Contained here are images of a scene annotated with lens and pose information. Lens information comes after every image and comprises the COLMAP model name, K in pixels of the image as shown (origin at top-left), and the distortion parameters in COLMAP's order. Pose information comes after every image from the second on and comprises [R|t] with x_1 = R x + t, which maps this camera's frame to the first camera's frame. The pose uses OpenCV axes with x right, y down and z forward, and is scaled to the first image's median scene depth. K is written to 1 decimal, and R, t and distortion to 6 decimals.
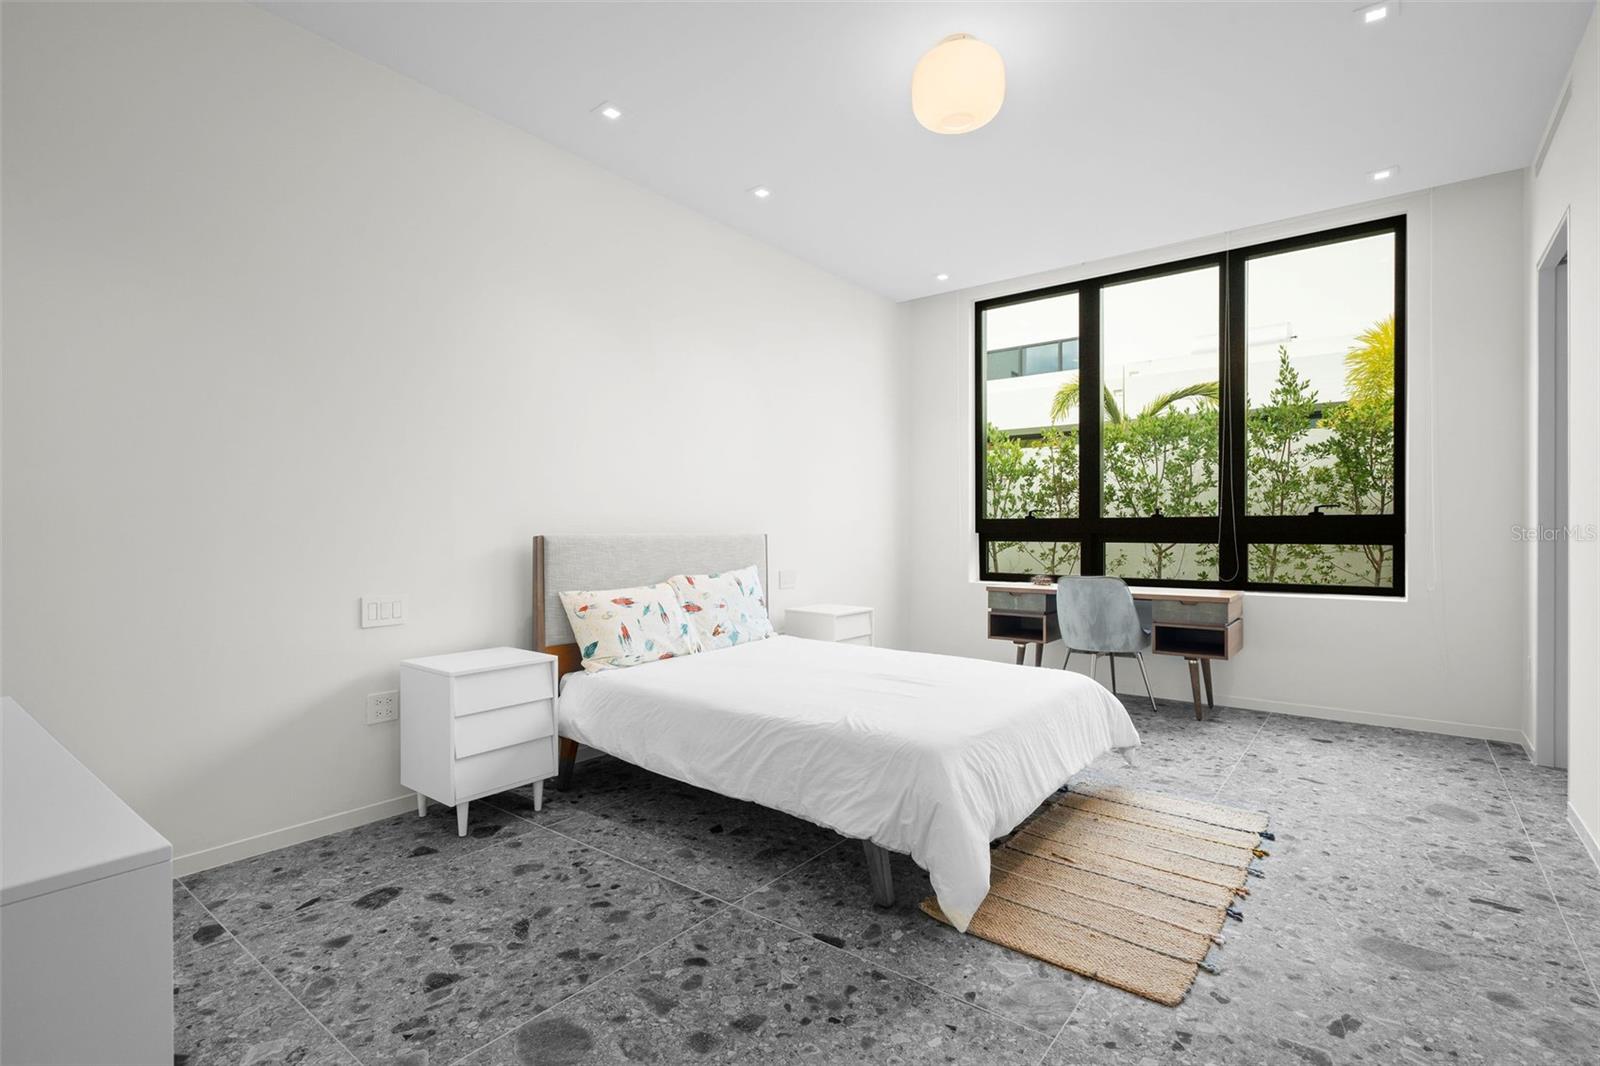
lens RADIAL K [[734.2, 0, 800.0], [0, 734.2, 531.3], [0, 0, 1]] dist [-0.000683, 0.000548]
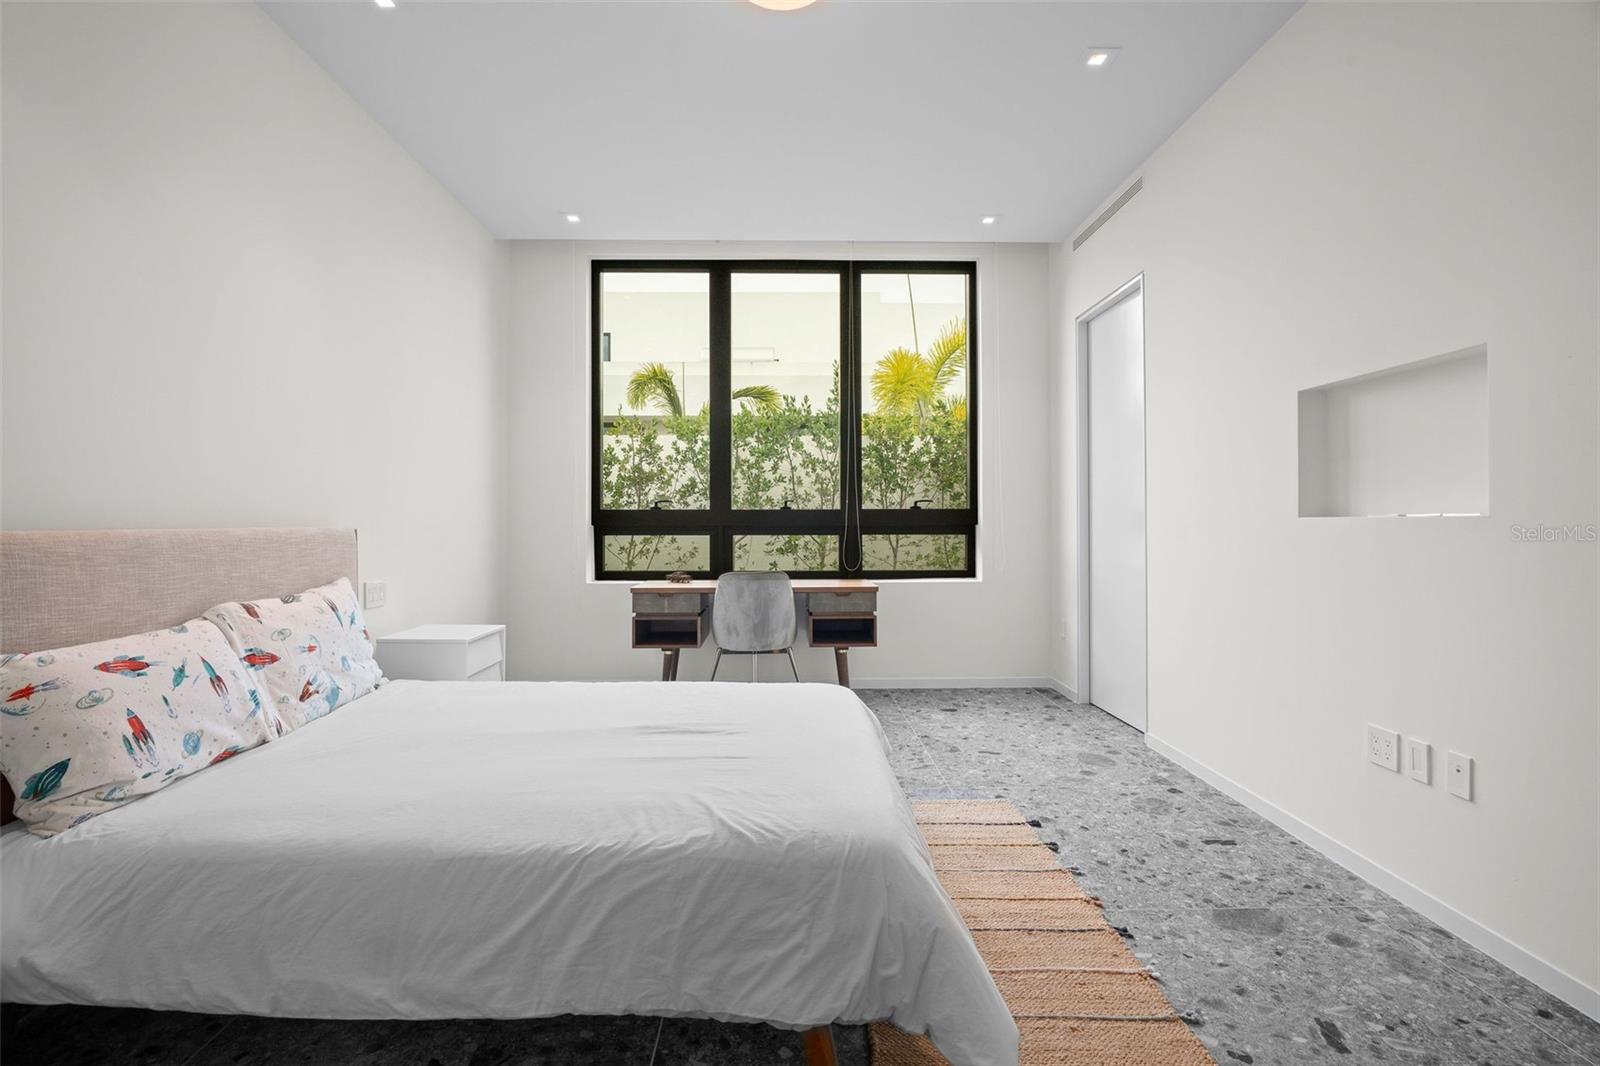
lens RADIAL K [[718.4, 0, 780.8], [0, 718.4, 516.0], [0, 0, 1]] dist [-0.003932, 0.000261]
pose [[0.780596, 0.004491, 0.625020, -0.160478], [0.002192, 0.999948, -0.009923, -0.000444], [-0.625032, 0.009116, 0.780546, 0.274746]]
